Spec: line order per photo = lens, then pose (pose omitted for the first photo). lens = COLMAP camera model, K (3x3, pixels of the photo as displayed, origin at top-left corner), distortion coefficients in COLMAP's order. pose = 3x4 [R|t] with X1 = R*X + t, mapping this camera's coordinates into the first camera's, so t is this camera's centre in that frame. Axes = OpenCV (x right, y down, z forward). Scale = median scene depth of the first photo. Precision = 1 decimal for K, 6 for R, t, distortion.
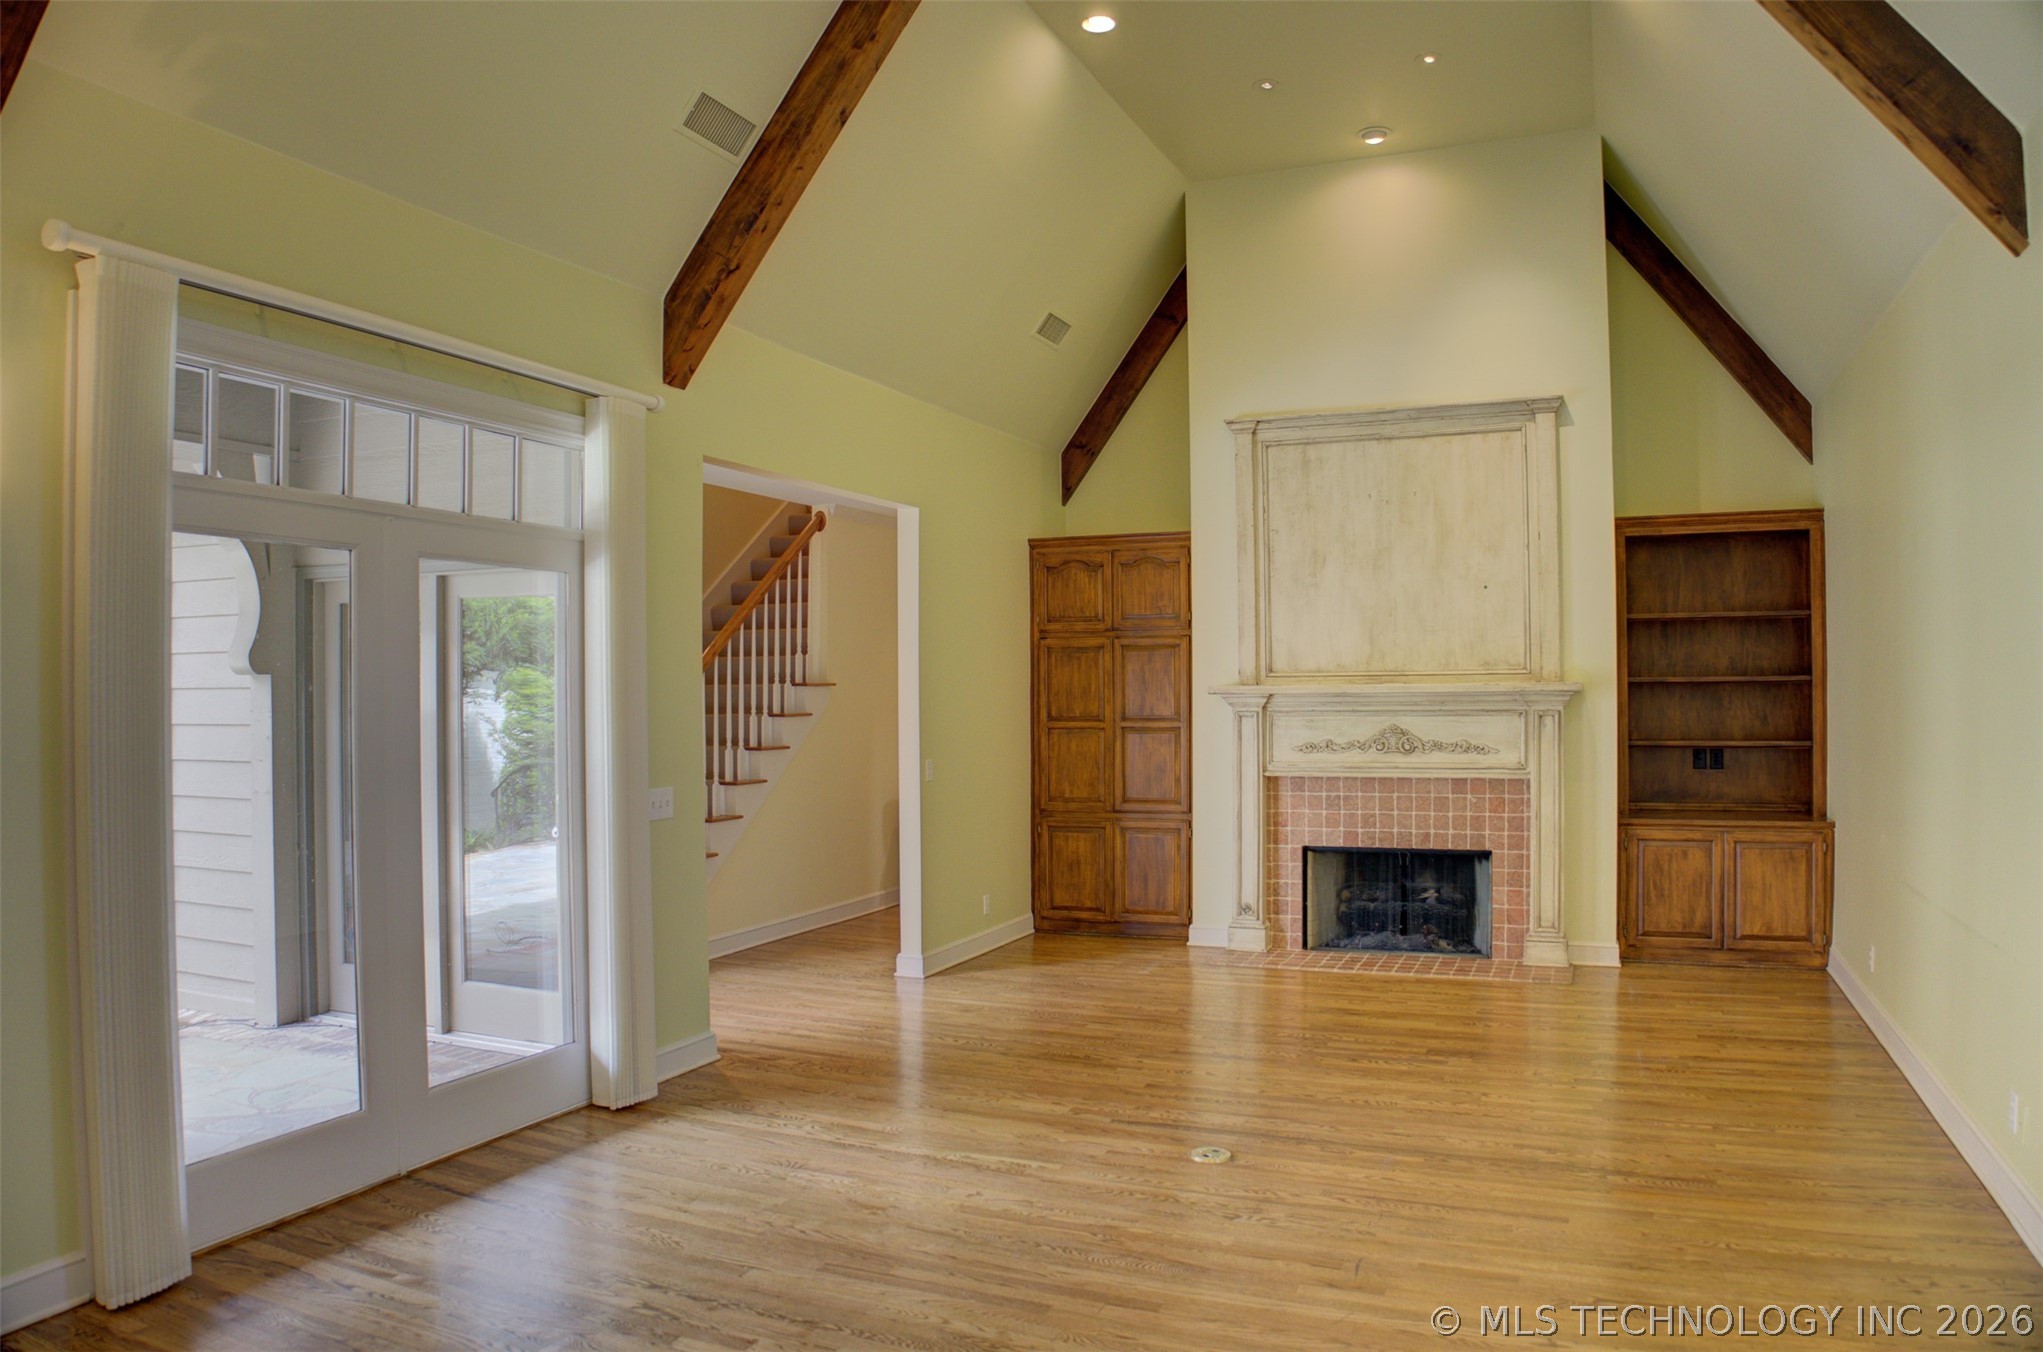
lens RADIAL K [[1362.6, 0, 1021.5], [0, 1362.6, 676.0], [0, 0, 1]] dist [-0.122755, 0.031708]
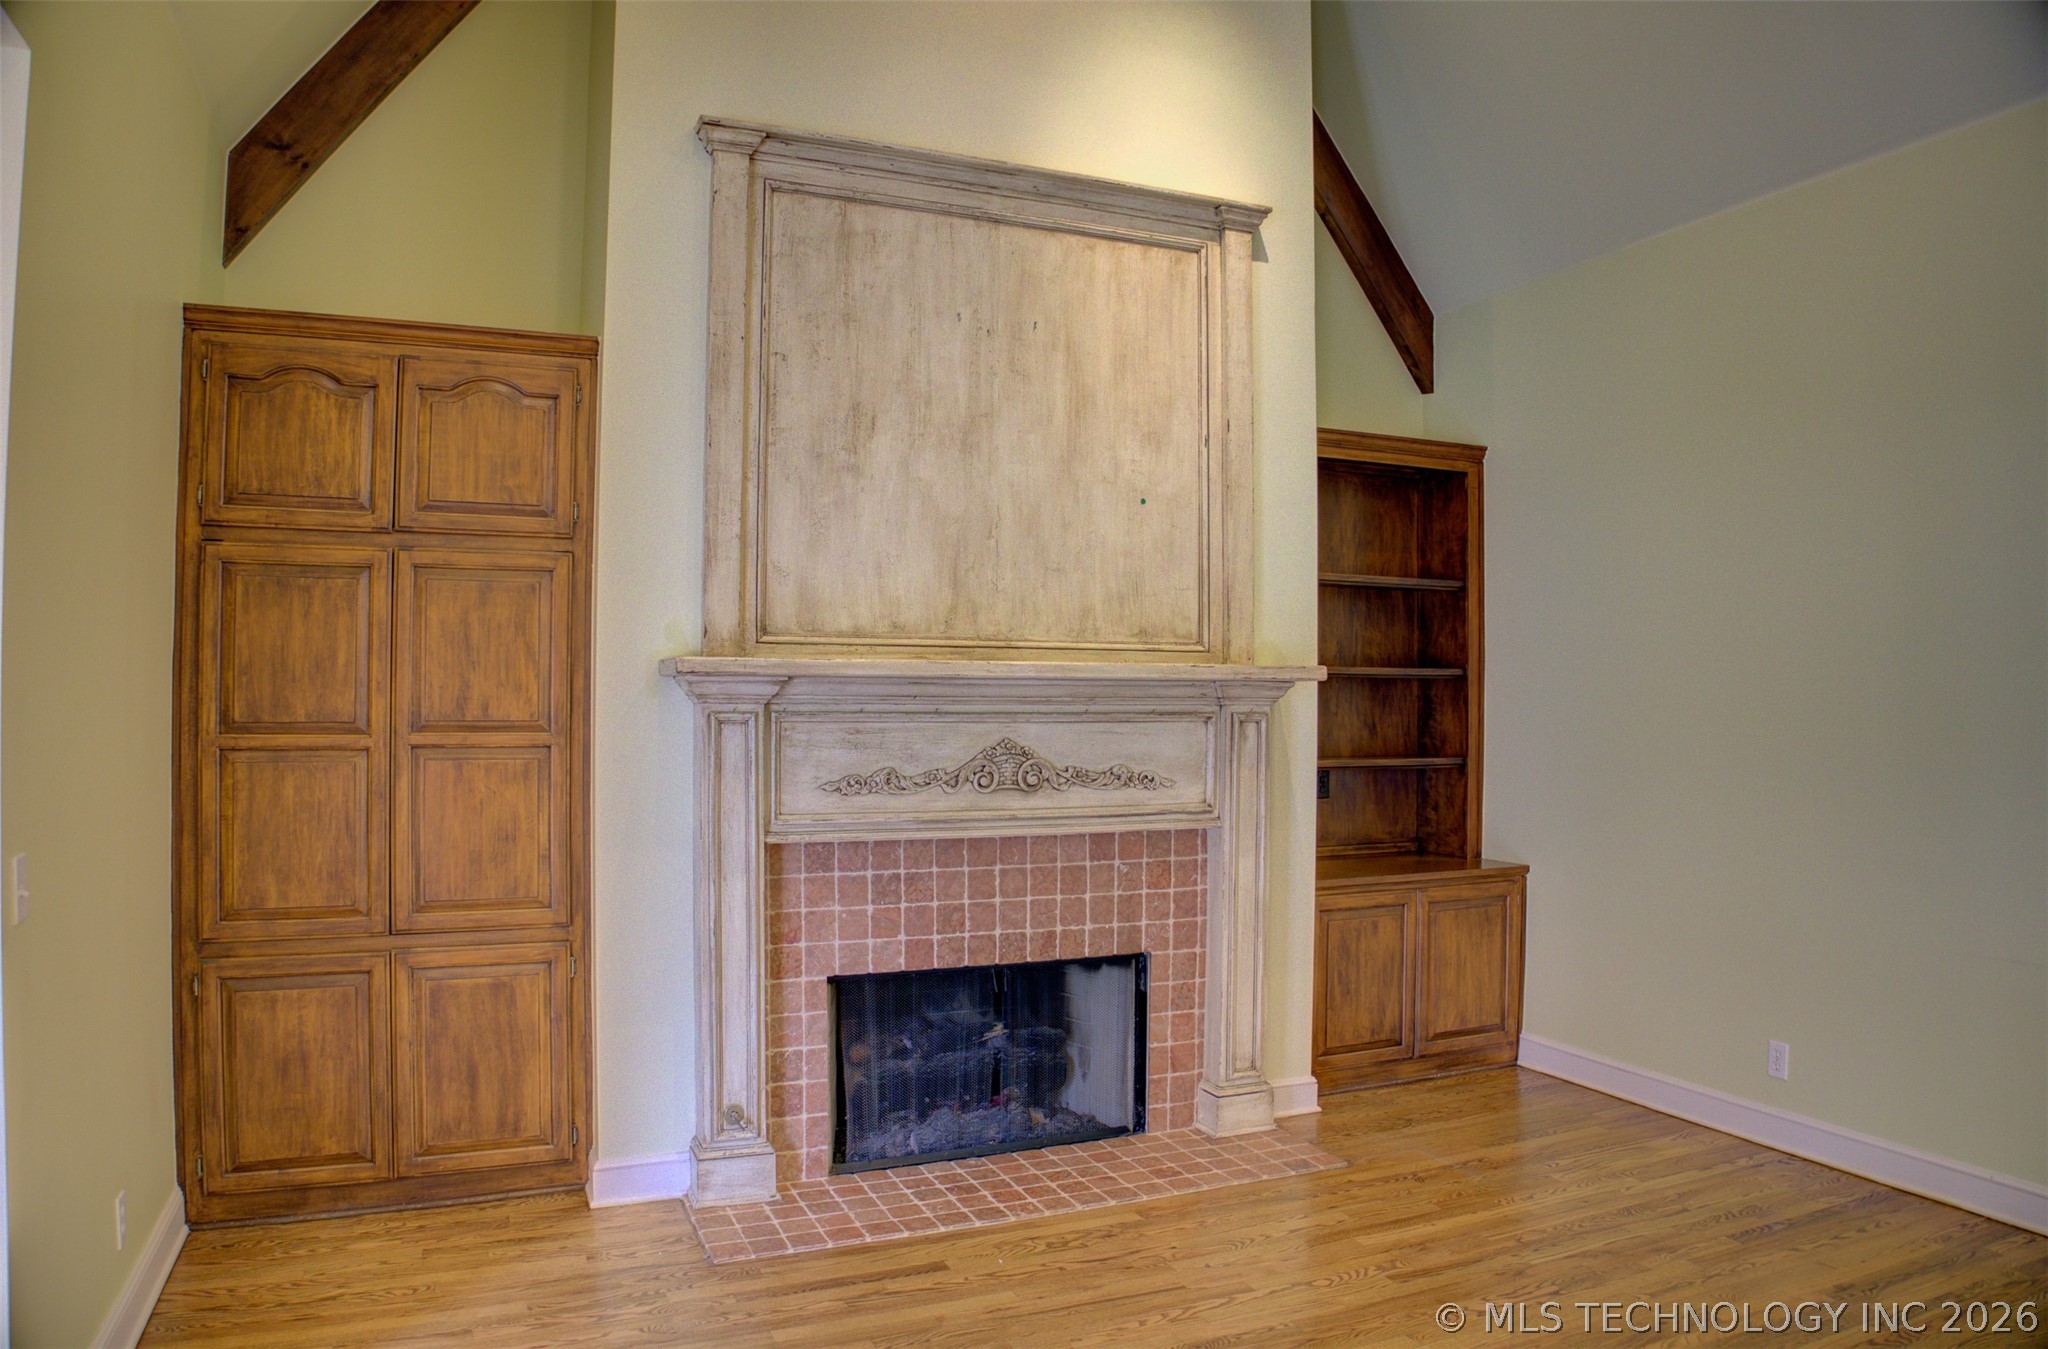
lens RADIAL K [[1379.3, 0, 1016.9], [0, 1379.3, 680.9], [0, 0, 1]] dist [-0.166701, 0.120523]
pose [[0.696025, 0.021194, 0.717704, -0.114263], [-0.019708, 0.999752, -0.010411, 0.017896], [-0.717747, -0.006898, 0.696270, 0.588691]]
